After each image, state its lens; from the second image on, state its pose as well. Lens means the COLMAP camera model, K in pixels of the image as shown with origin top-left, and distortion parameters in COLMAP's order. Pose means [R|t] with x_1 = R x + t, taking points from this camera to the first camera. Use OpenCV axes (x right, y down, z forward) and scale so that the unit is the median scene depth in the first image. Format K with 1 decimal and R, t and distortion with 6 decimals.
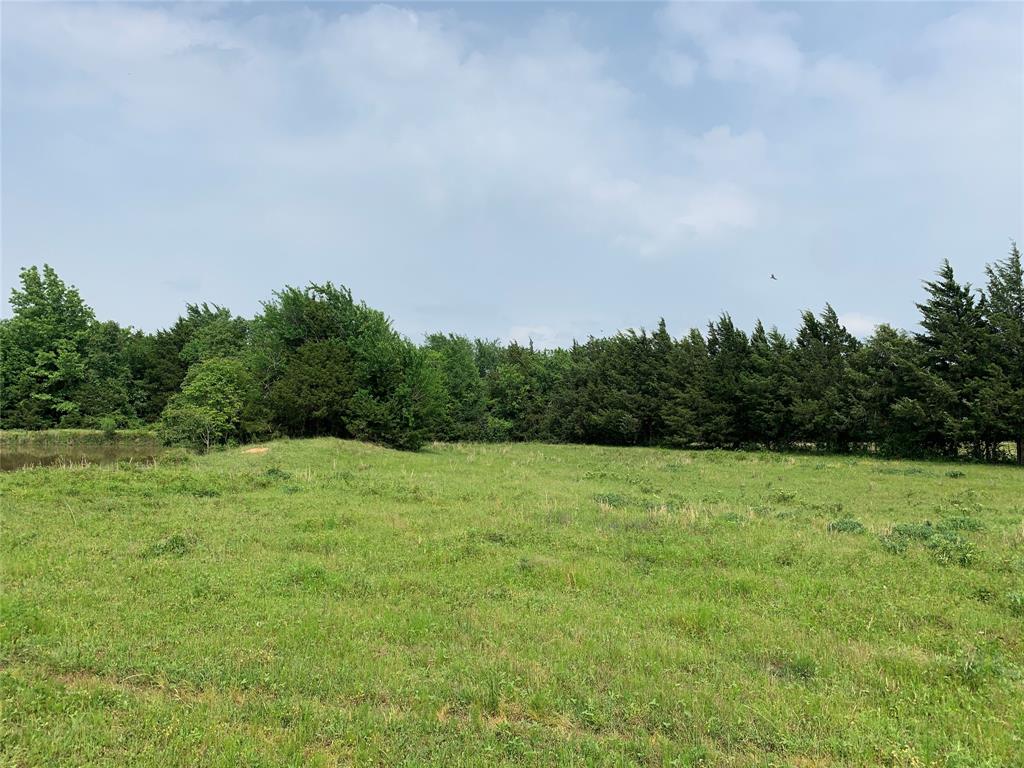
lens RADIAL K [[764.2, 0, 504.3], [0, 764.2, 394.7], [0, 0, 1]] dist [0.017661, -0.030438]
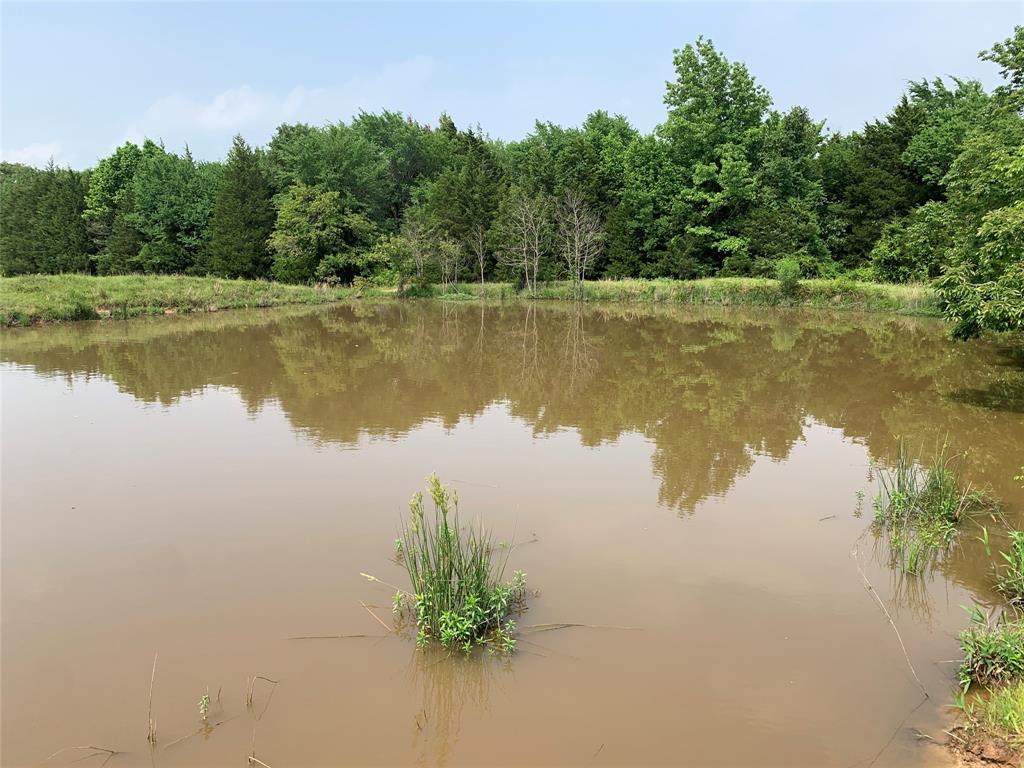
lens RADIAL K [[764.2, 0, 505.8], [0, 764.2, 366.4], [0, 0, 1]] dist [0.017661, -0.030438]
pose [[0.672757, 0.088642, -0.734534, -0.232411], [0.030001, 0.988712, 0.146794, 0.019678], [0.739255, -0.120794, 0.662504, 0.457591]]
